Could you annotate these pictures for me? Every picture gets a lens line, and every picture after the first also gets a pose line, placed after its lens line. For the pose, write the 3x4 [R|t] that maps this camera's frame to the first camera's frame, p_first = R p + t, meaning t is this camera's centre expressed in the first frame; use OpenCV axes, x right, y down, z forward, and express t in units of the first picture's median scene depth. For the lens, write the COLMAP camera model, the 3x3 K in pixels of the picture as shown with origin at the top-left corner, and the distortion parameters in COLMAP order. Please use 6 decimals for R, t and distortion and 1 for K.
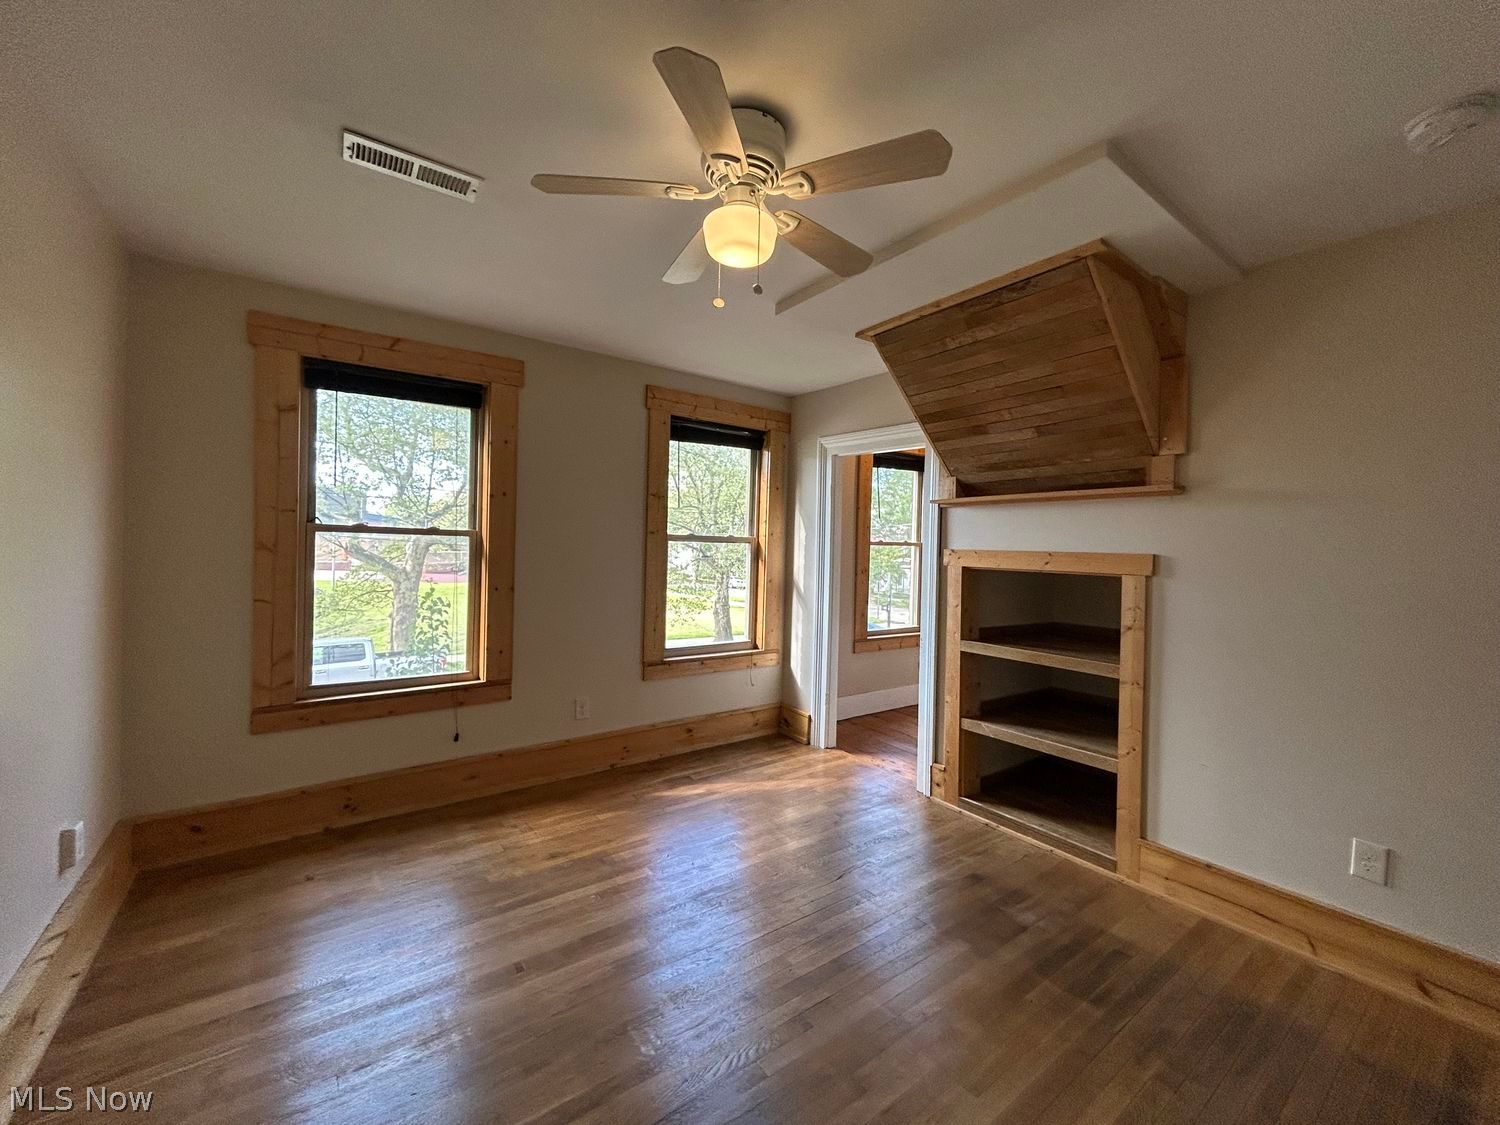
lens RADIAL K [[594.9, 0, 737.7], [0, 594.9, 556.0], [0, 0, 1]] dist [0.003212, 0.000314]
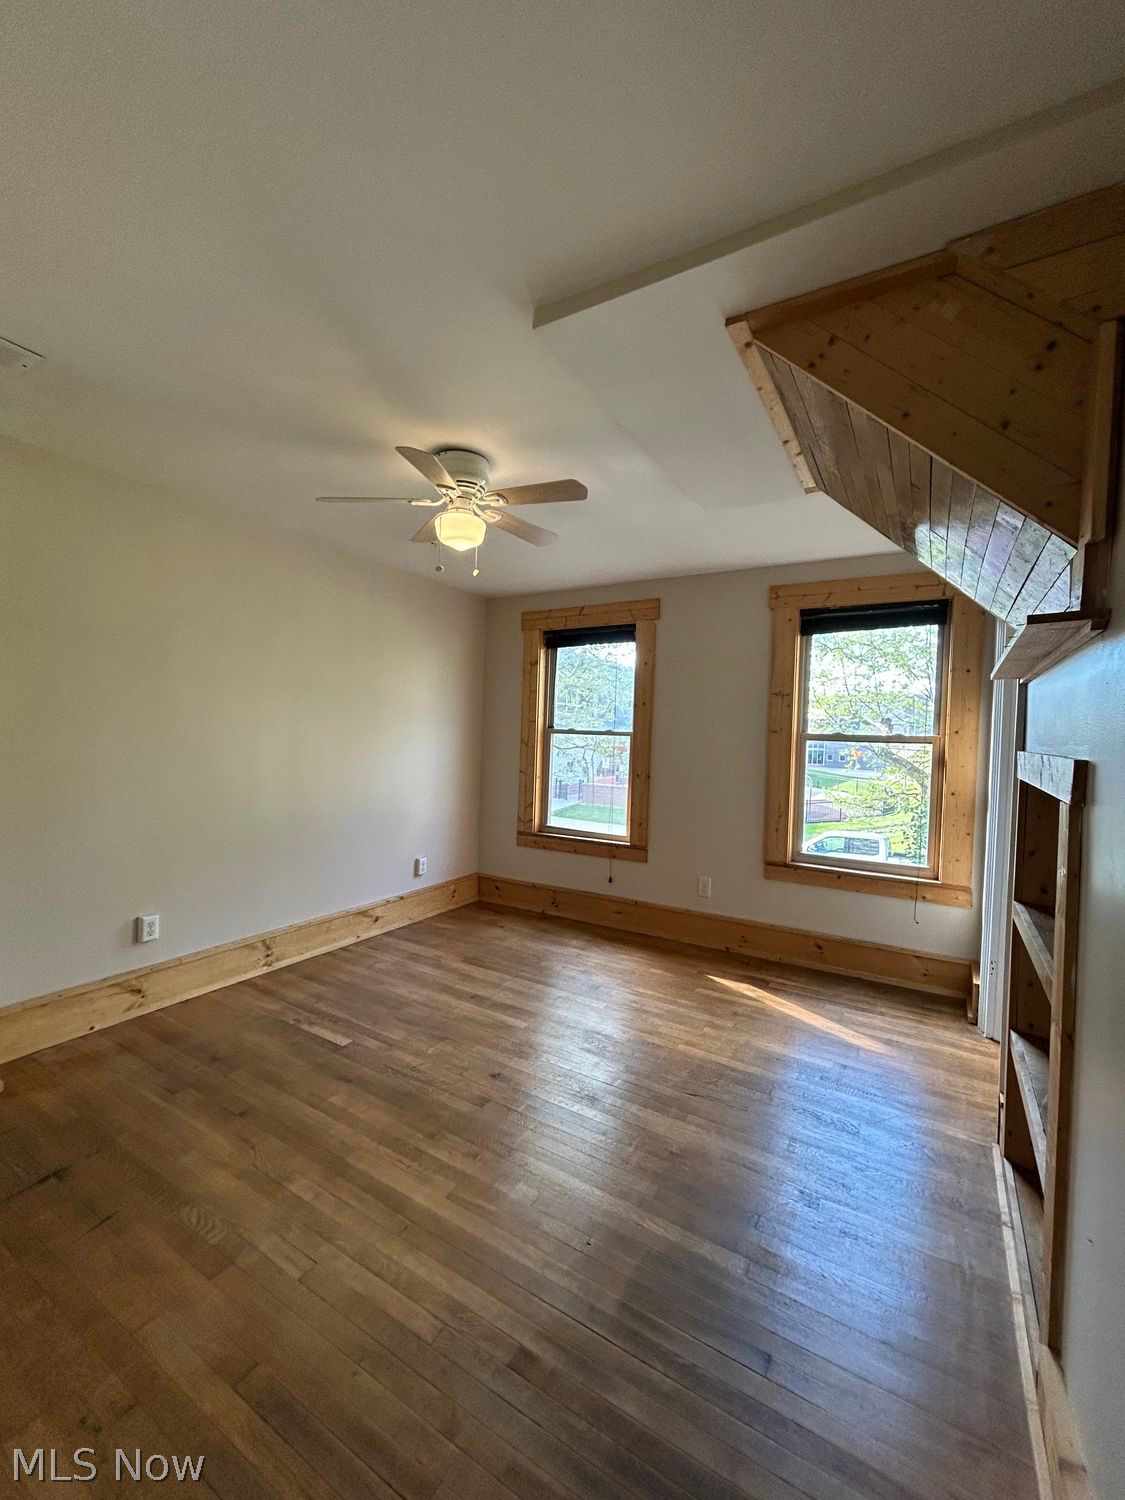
lens RADIAL K [[594.9, 0, 562.5], [0, 594.9, 750.0], [0, 0, 1]] dist [0.003212, 0.000314]
pose [[0.402111, 0.015442, -0.915461, 0.725914], [-0.032672, 0.999463, 0.002508, 0.000144], [0.915008, 0.028901, 0.402400, 0.314627]]
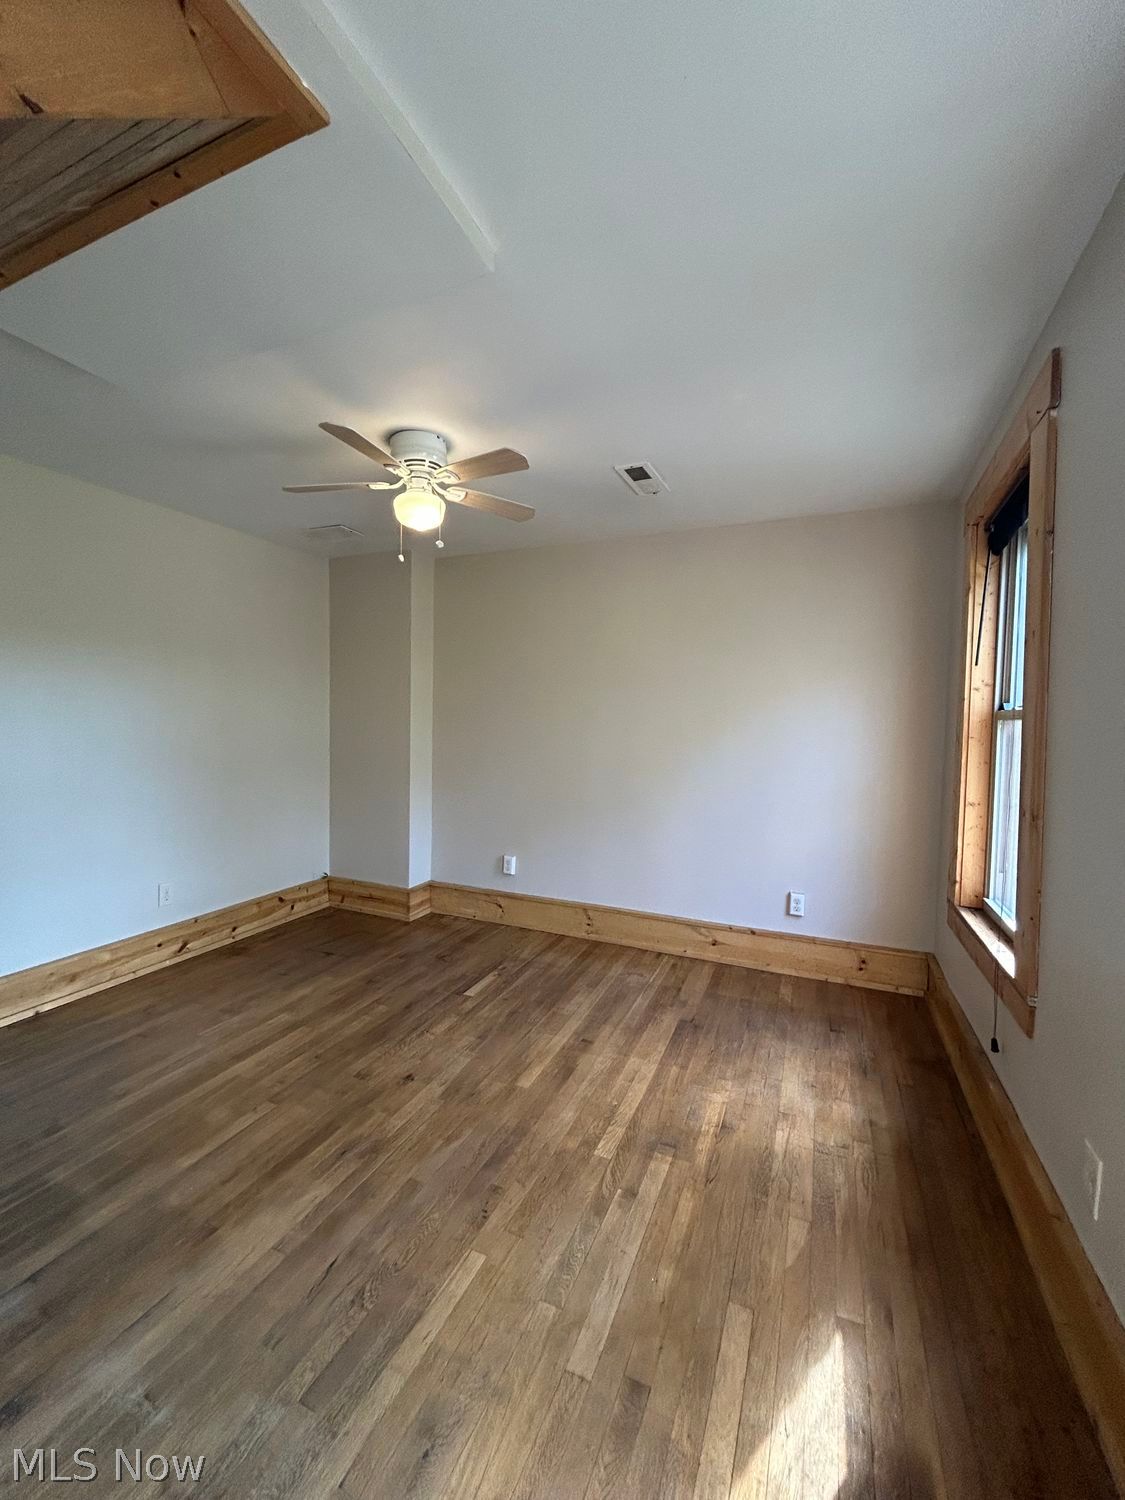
lens RADIAL K [[594.9, 0, 562.5], [0, 594.9, 750.0], [0, 0, 1]] dist [0.003212, 0.000314]
pose [[-0.854924, -0.012080, -0.518613, 0.226108], [-0.038358, 0.998464, 0.039976, -0.008758], [0.517333, 0.054070, -0.854074, 1.227646]]
